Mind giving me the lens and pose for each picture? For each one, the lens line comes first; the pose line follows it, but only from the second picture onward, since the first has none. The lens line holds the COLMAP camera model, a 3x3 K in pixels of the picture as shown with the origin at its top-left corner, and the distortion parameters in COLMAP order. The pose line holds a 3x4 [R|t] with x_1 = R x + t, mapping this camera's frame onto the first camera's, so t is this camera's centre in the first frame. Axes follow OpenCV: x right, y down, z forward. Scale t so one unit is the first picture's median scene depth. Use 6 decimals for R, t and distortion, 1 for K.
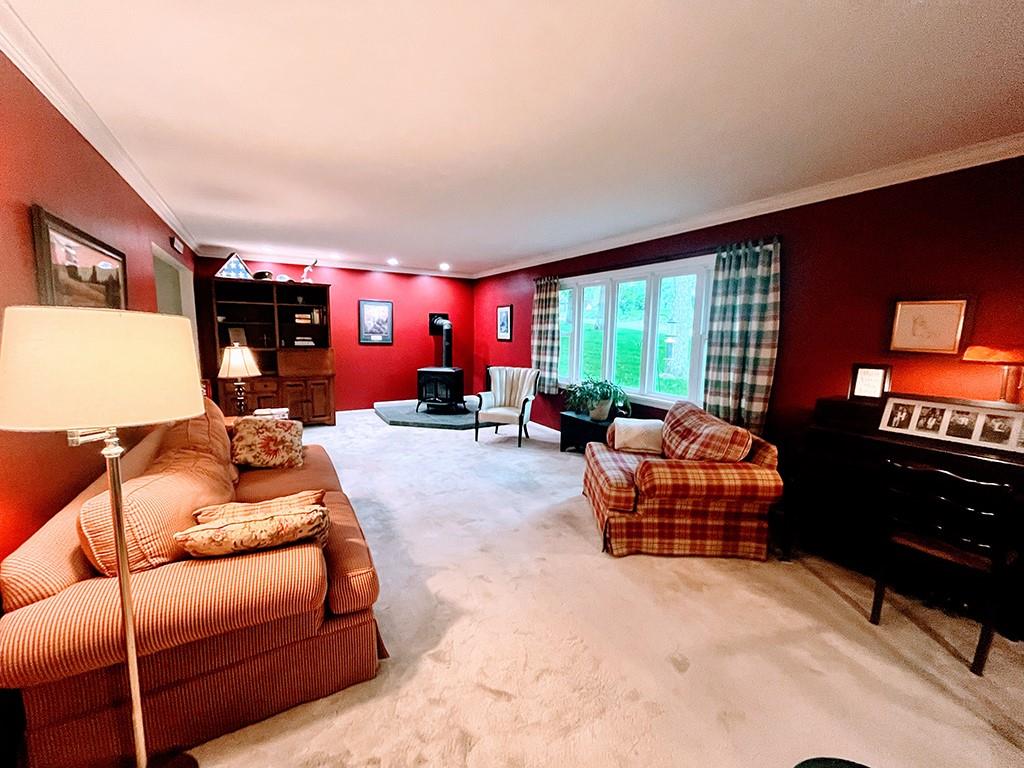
lens RADIAL K [[414.4, 0, 510.7], [0, 414.4, 382.6], [0, 0, 1]] dist [-0.002601, -0.000598]
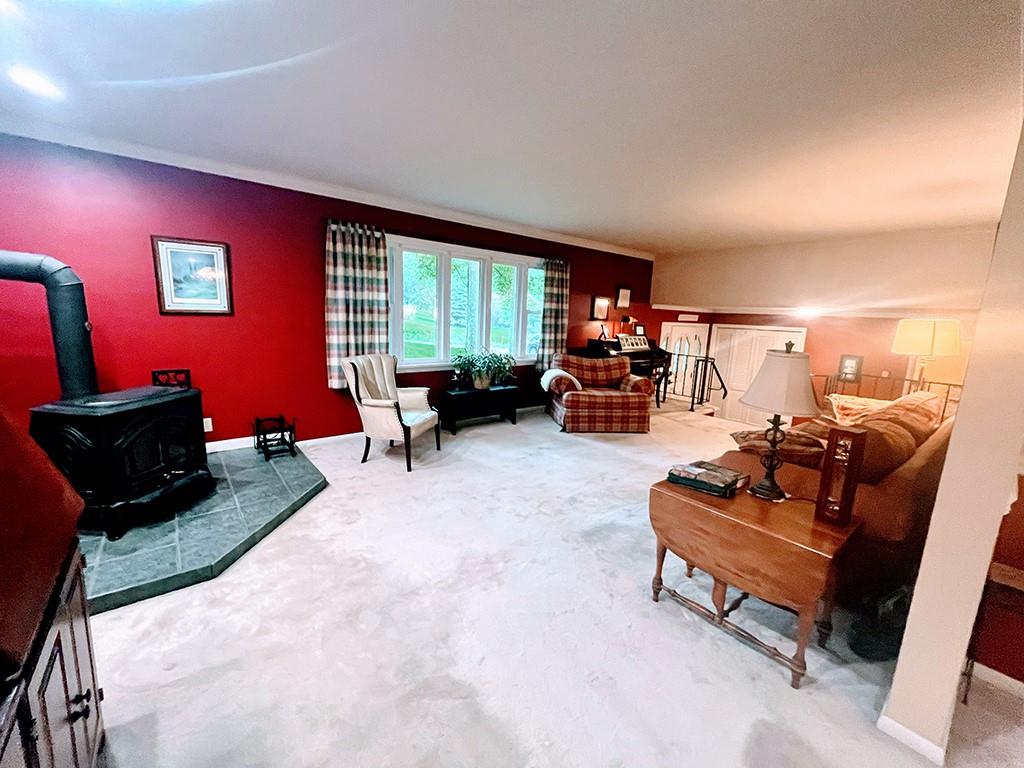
lens RADIAL K [[414.4, 0, 510.0], [0, 414.4, 384.2], [0, 0, 1]] dist [-0.002601, -0.000598]
pose [[-0.132762, -0.182212, 0.974255, -0.824632], [0.085352, 0.977203, 0.194394, -0.122259], [-0.987466, 0.108963, -0.114184, 1.022776]]
